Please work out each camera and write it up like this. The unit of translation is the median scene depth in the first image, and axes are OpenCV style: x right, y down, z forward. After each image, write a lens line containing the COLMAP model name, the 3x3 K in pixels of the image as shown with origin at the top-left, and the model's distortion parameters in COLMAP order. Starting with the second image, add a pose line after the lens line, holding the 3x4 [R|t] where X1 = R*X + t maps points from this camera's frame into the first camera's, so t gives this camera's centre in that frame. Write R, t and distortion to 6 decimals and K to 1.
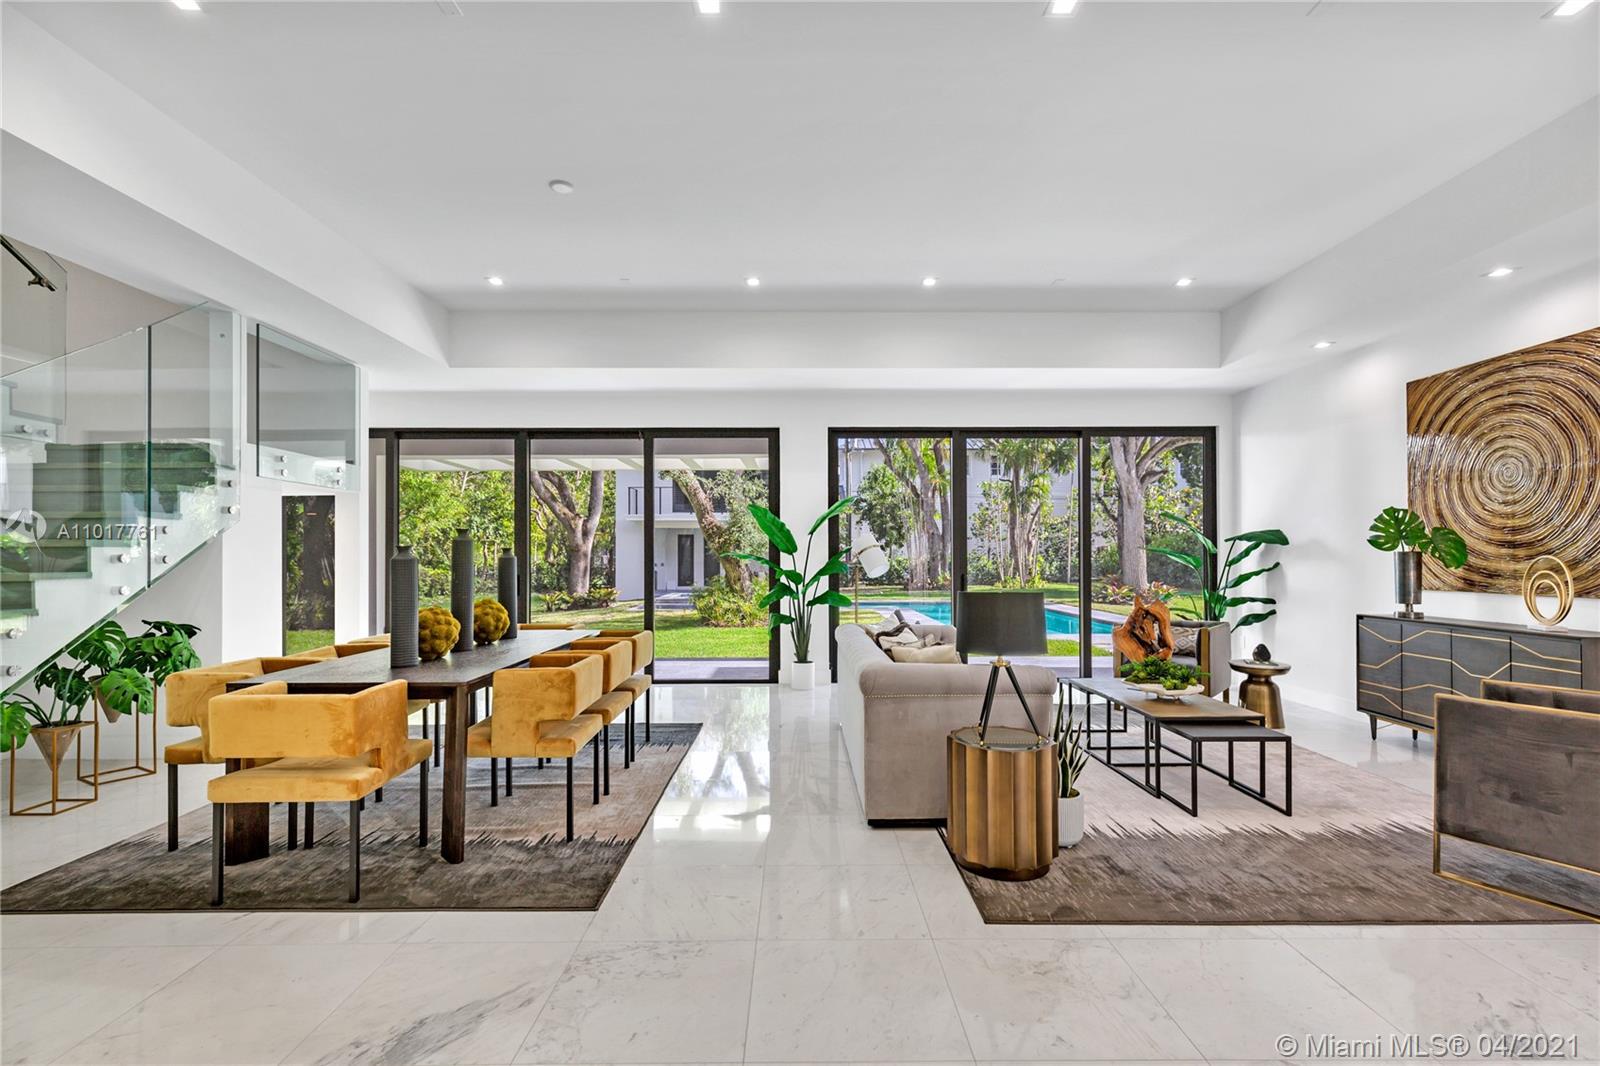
lens RADIAL K [[742.3, 0, 803.0], [0, 742.3, 543.6], [0, 0, 1]] dist [0.020452, -0.000193]
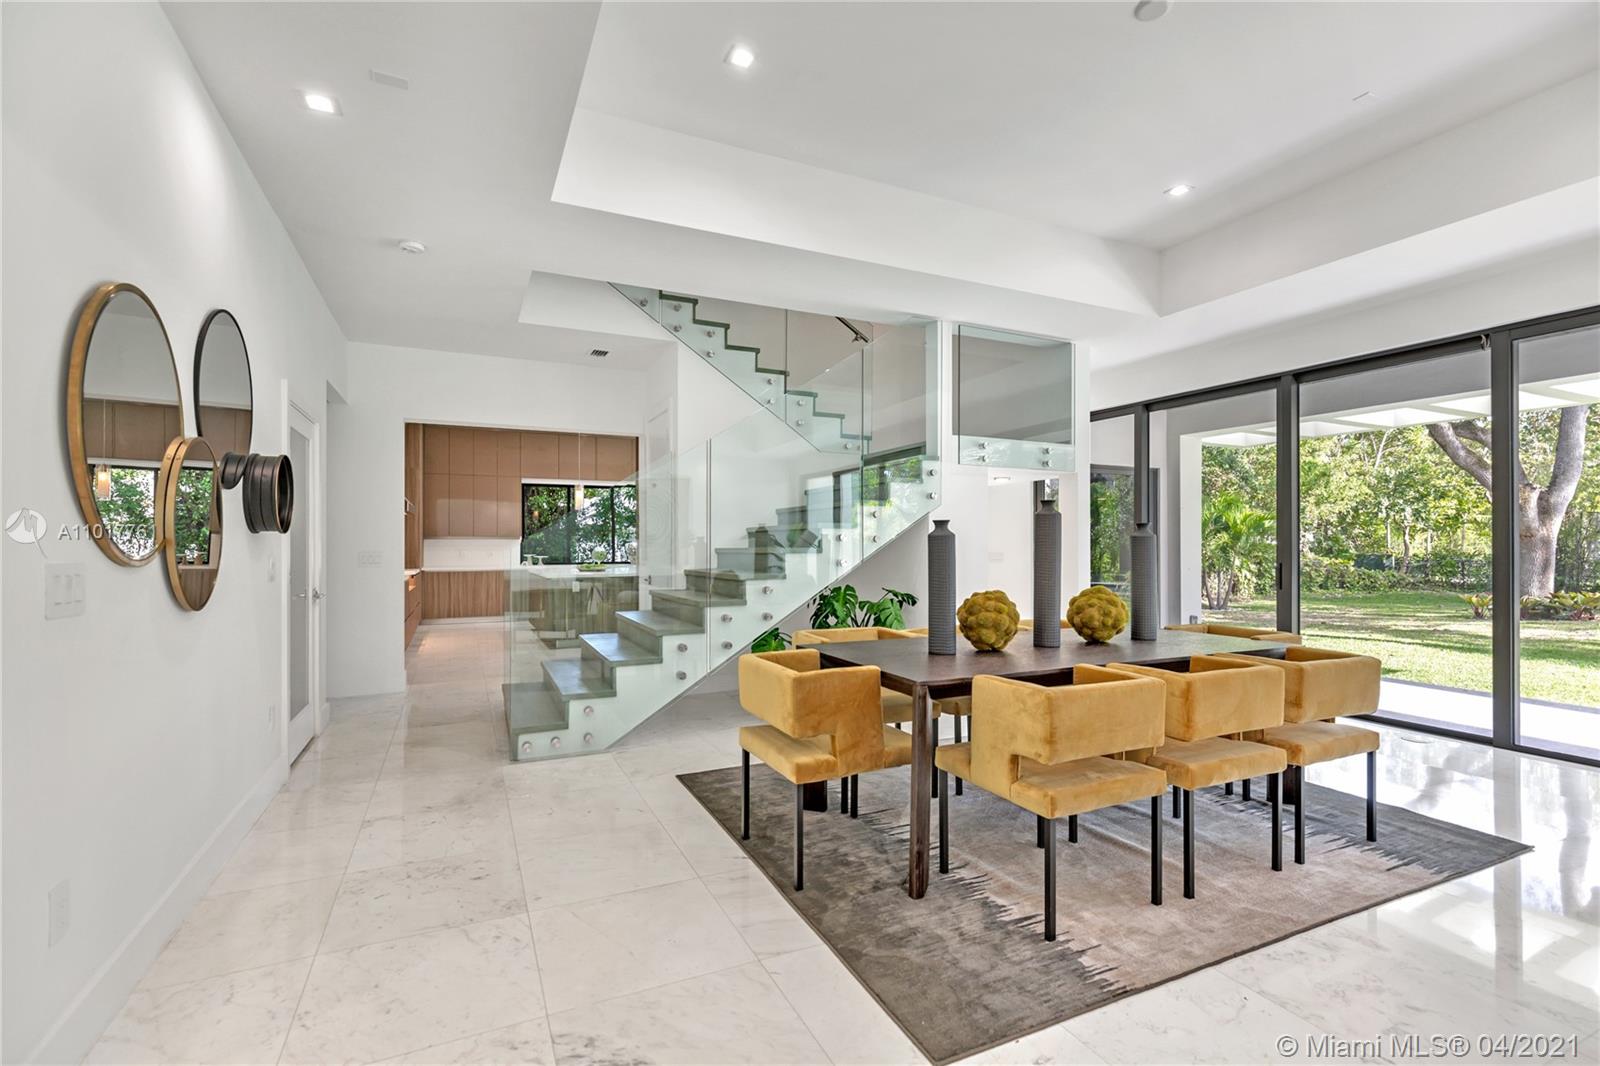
lens RADIAL K [[721.7, 0, 801.6], [0, 721.7, 540.3], [0, 0, 1]] dist [0.017733, 0.000233]
pose [[0.428294, -0.001653, -0.903638, 0.125522], [0.011071, 0.999933, 0.003418, 0.014882], [0.903572, -0.011468, 0.428284, 0.320729]]
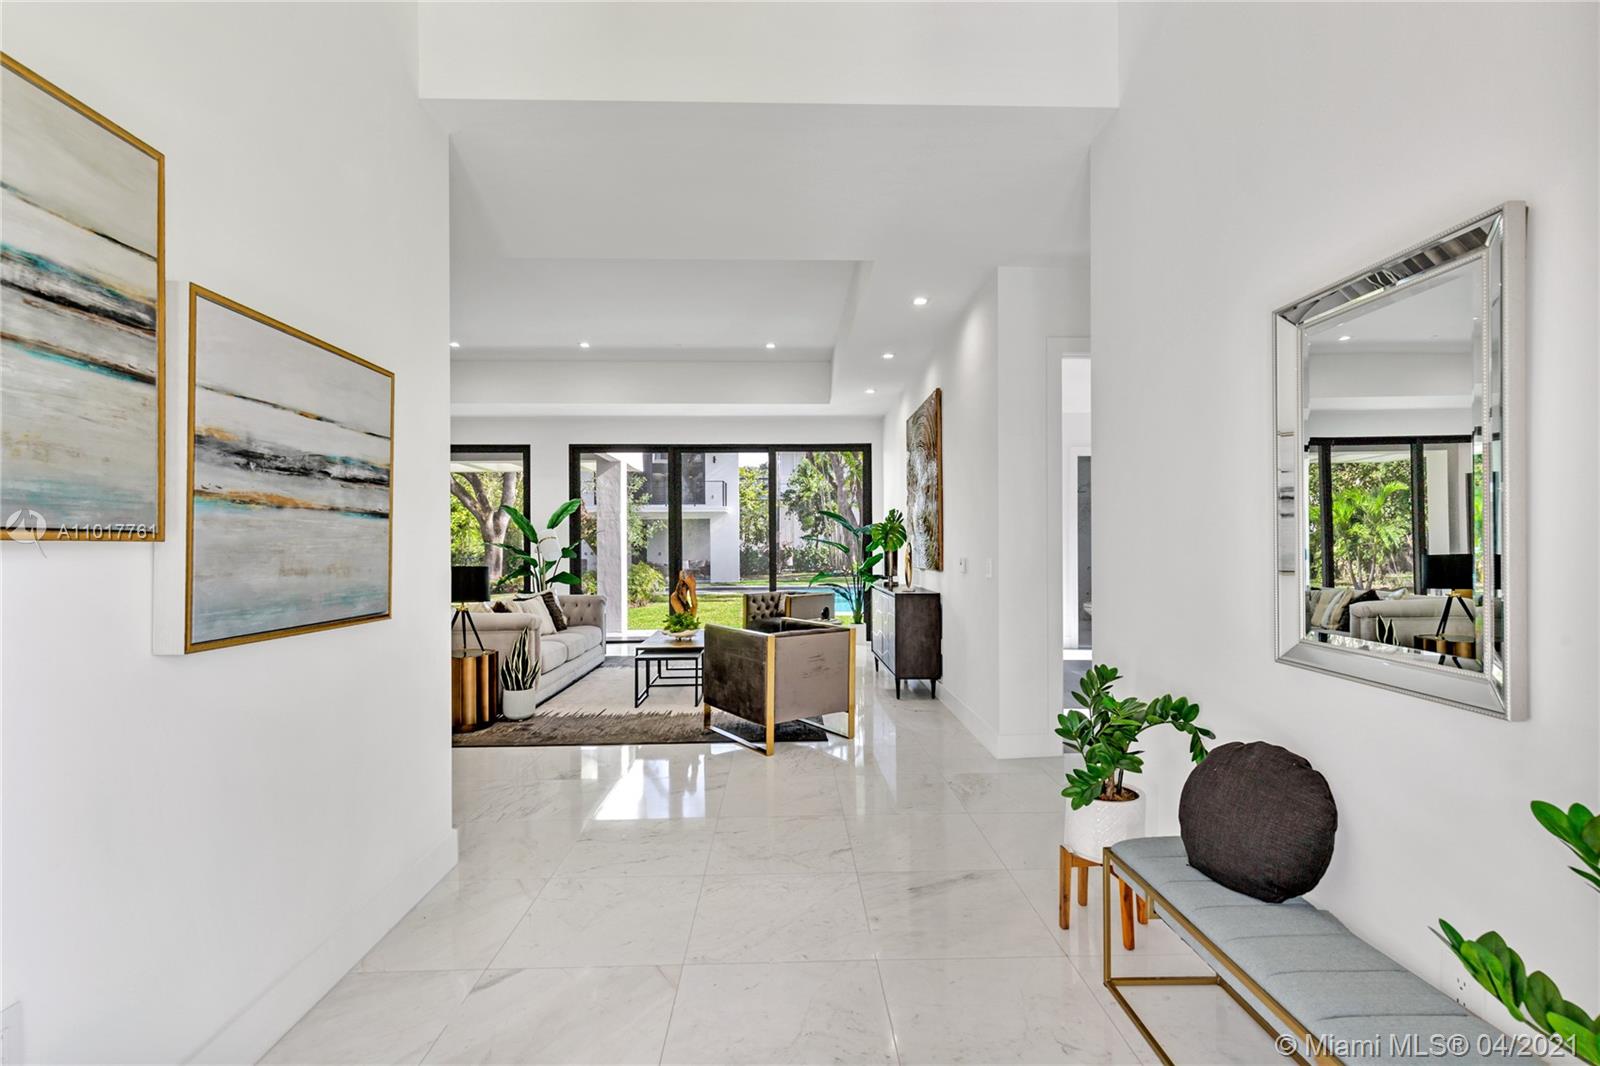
lens RADIAL K [[742.3, 0, 803.0], [0, 742.3, 543.6], [0, 0, 1]] dist [0.020452, -0.000193]
pose [[0.999904, -0.002147, 0.013698, 0.588291], [0.001943, 0.999887, 0.014893, -0.005923], [-0.013729, -0.014865, 0.999795, -0.405991]]
